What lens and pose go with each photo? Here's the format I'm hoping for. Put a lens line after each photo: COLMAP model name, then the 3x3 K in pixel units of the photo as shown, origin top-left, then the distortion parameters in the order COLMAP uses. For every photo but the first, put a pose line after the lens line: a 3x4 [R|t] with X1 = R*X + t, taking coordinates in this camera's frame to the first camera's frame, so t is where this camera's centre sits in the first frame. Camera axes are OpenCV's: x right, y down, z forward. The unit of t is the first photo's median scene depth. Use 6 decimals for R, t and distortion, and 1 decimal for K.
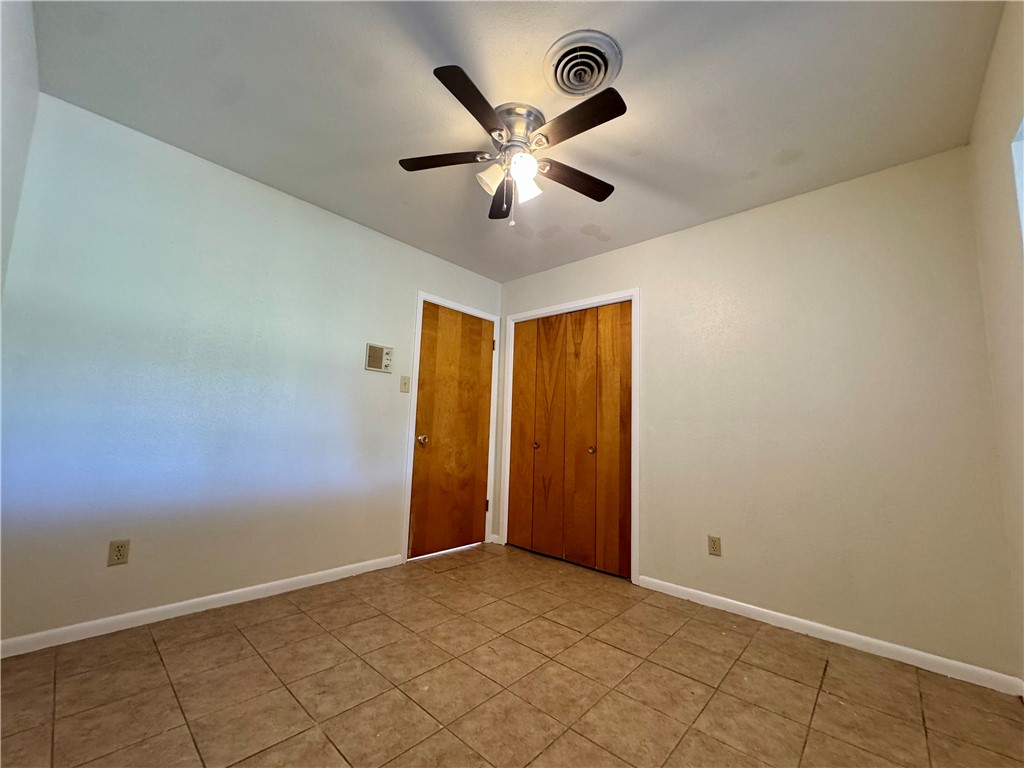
lens RADIAL K [[410.8, 0, 512.0], [0, 410.8, 384.0], [0, 0, 1]] dist [-0.003357, 0.000390]
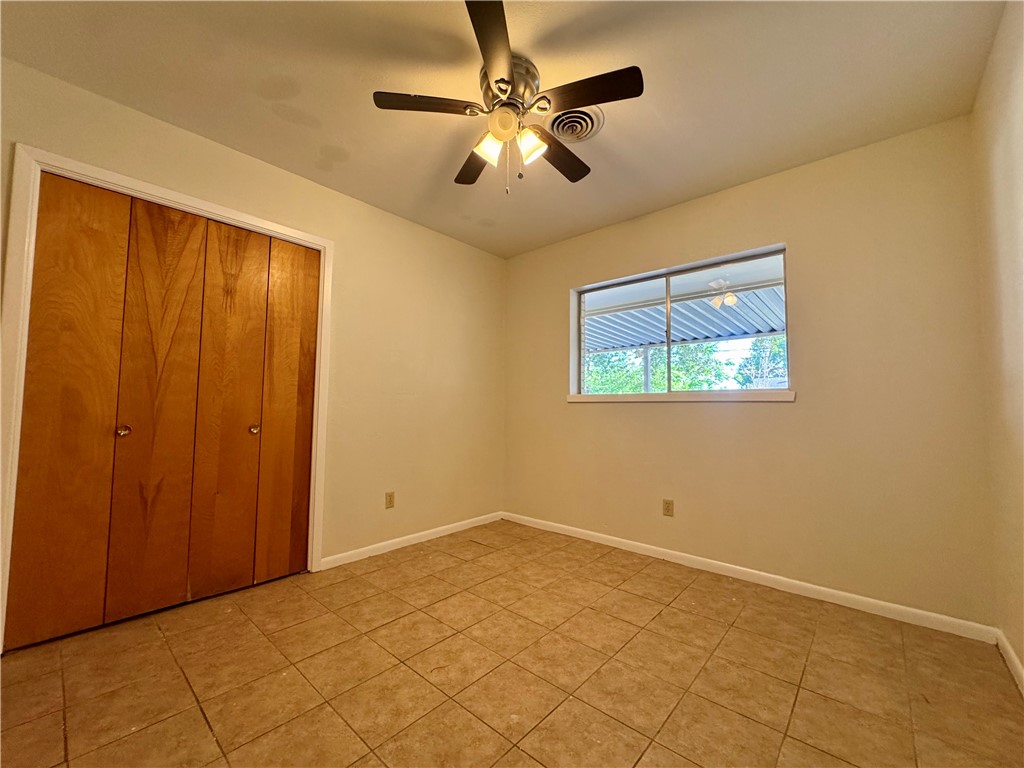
lens RADIAL K [[410.8, 0, 512.0], [0, 410.8, 384.0], [0, 0, 1]] dist [-0.003357, 0.000390]
pose [[-0.009141, 0.020126, 0.999756, -0.689518], [-0.125515, 0.991867, -0.021114, 0.047526], [-0.992050, -0.125677, -0.006541, 0.703414]]
